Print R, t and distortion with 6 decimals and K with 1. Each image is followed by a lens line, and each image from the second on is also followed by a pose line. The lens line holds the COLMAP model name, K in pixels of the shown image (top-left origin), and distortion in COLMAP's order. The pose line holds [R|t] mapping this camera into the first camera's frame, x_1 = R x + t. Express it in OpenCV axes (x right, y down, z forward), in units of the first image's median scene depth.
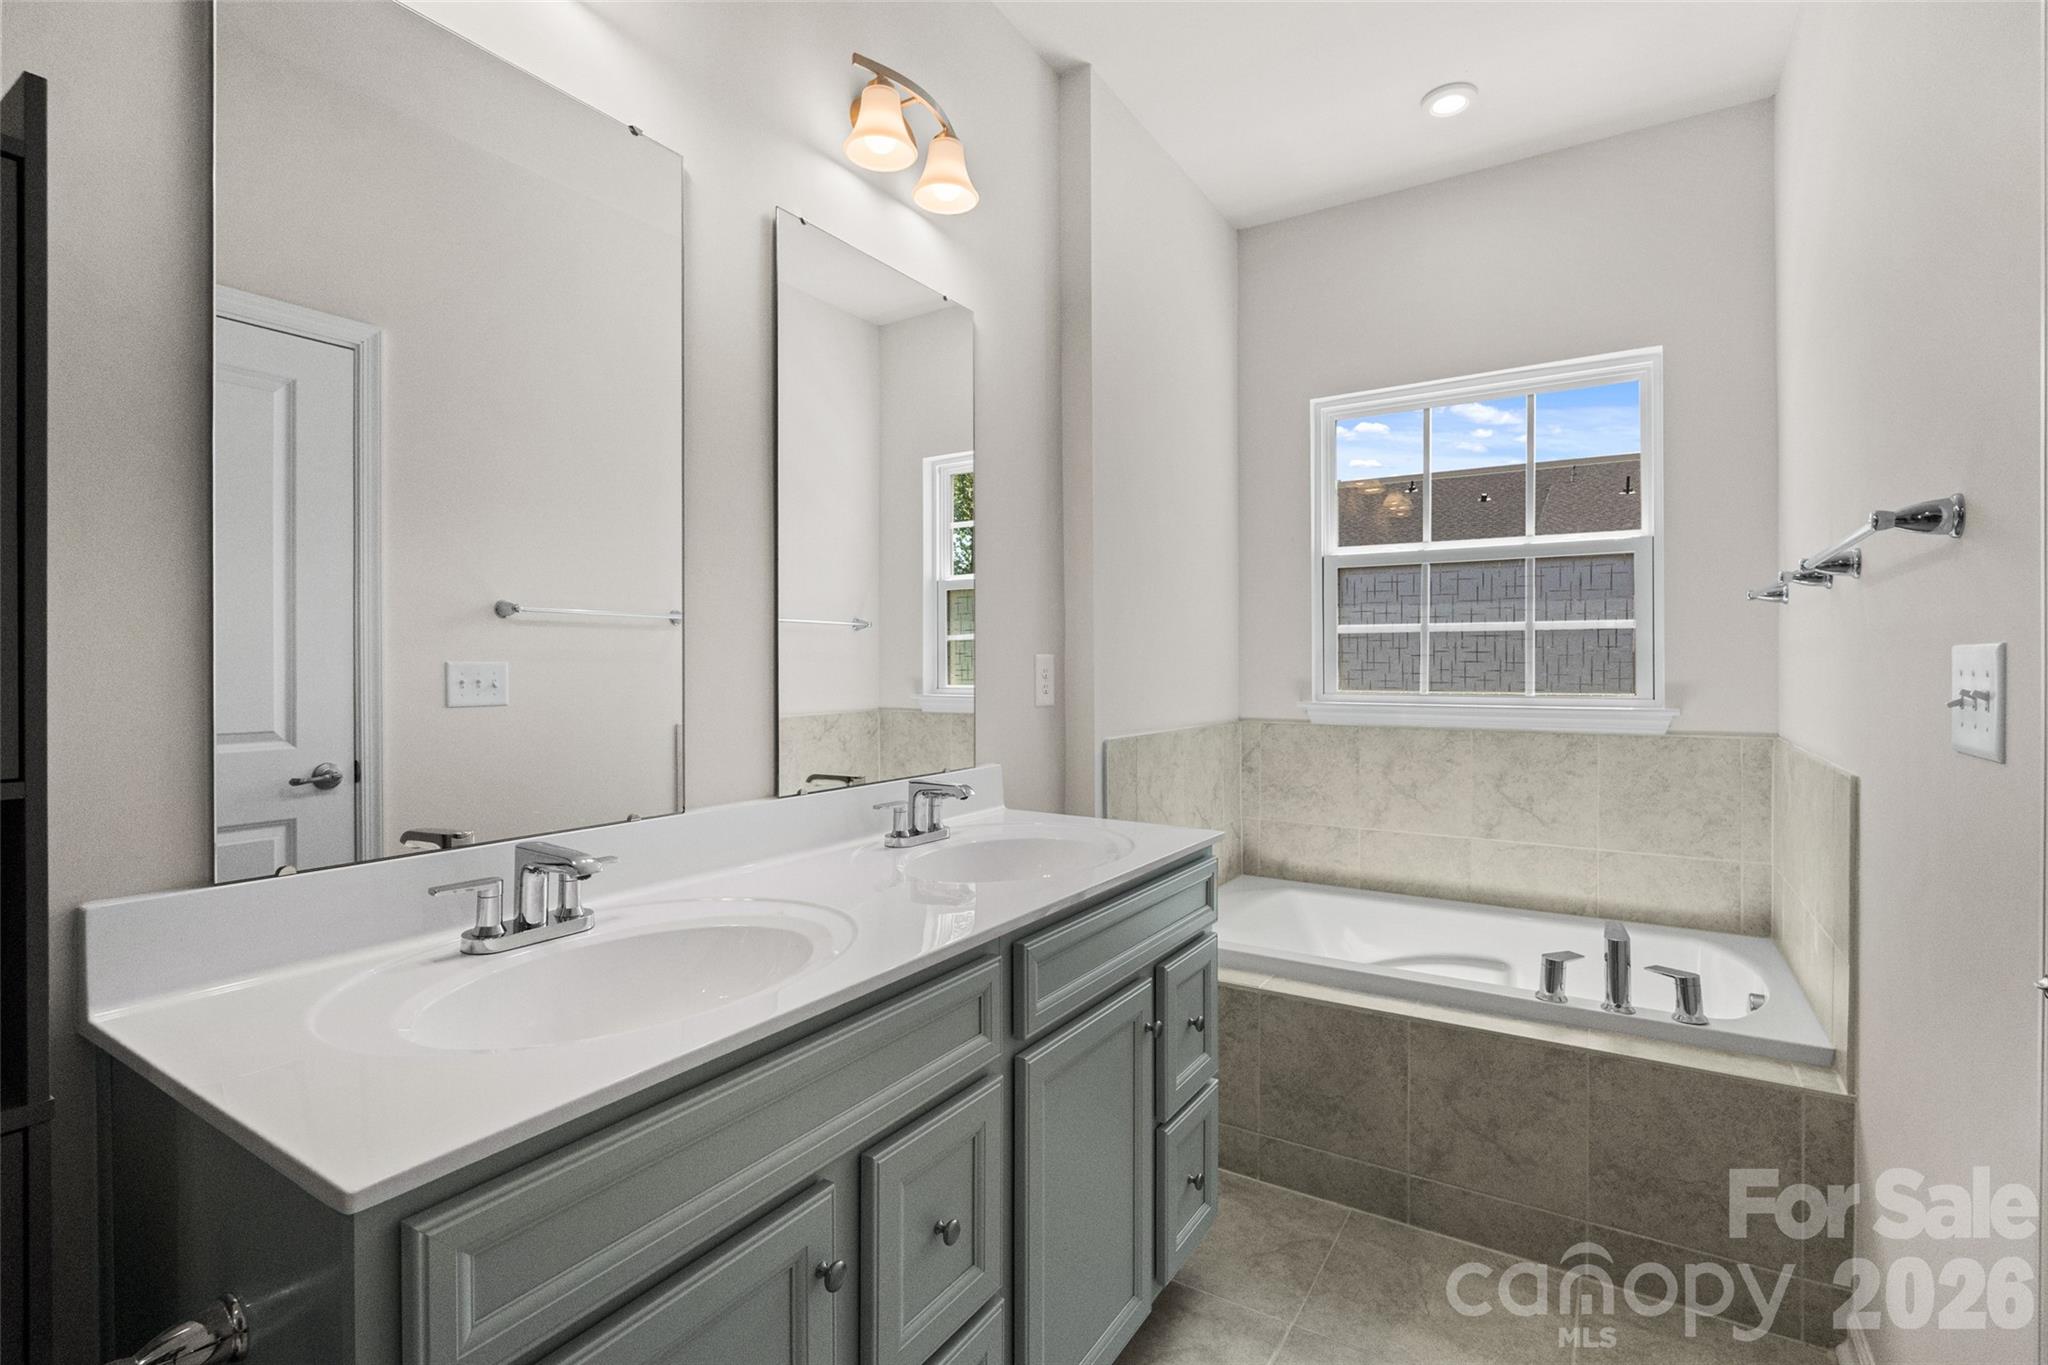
lens RADIAL K [[964.3, 0, 1033.8], [0, 964.3, 678.0], [0, 0, 1]] dist [-0.007982, 0.001341]
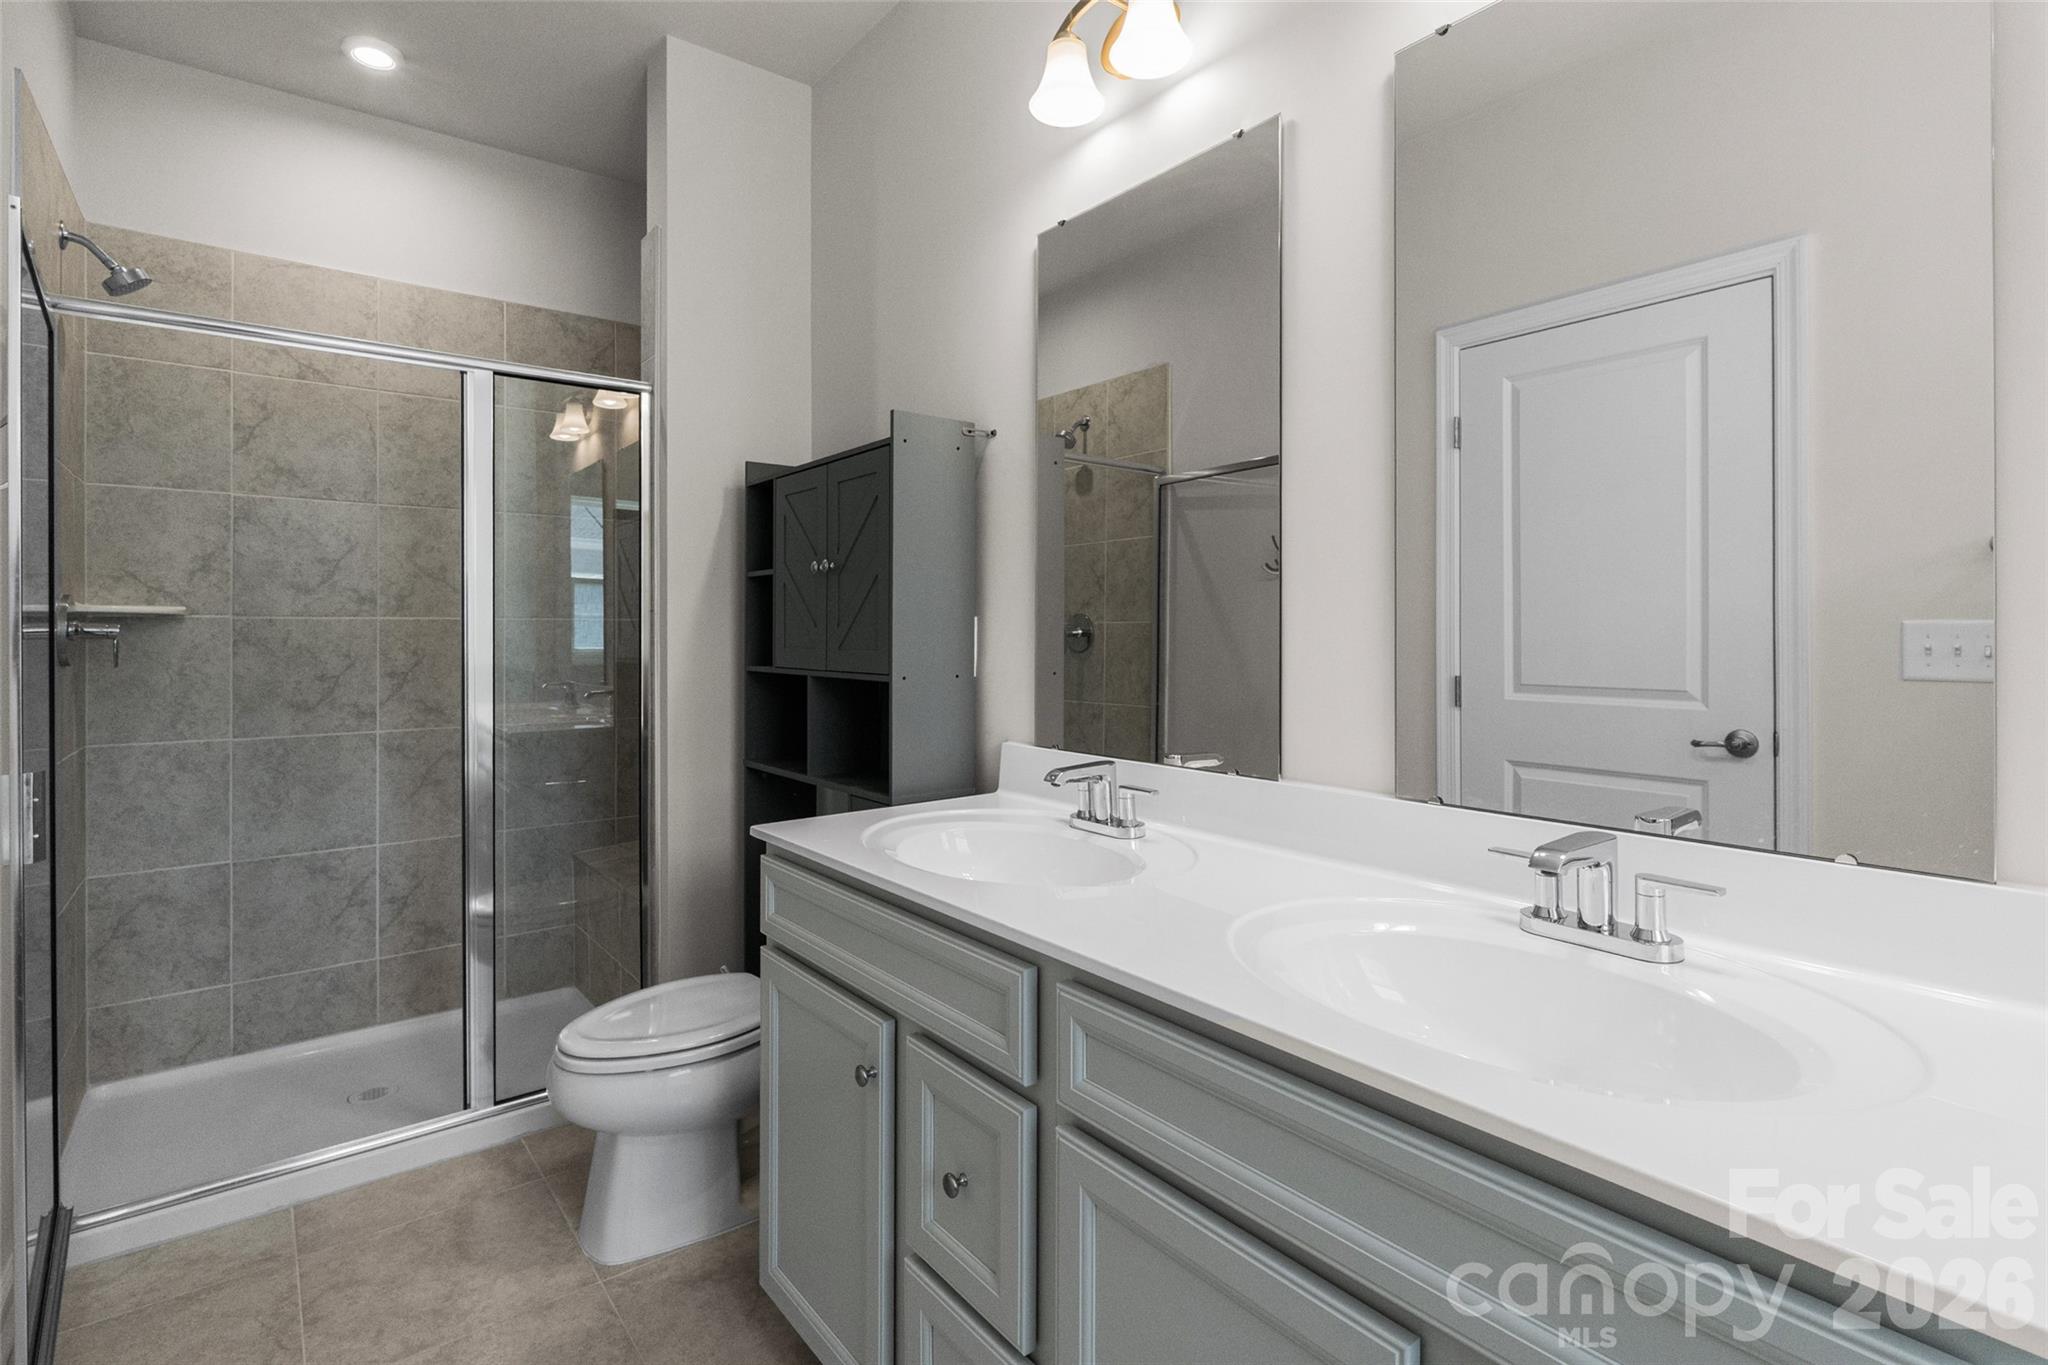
lens RADIAL K [[964.3, 0, 1013.9], [0, 964.3, 632.6], [0, 0, 1]] dist [-0.007982, 0.001341]
pose [[-0.338619, 0.009716, -0.940873, 0.404975], [-0.007120, 0.999892, 0.012888, -0.013967], [0.940897, 0.011063, -0.338513, 0.664675]]
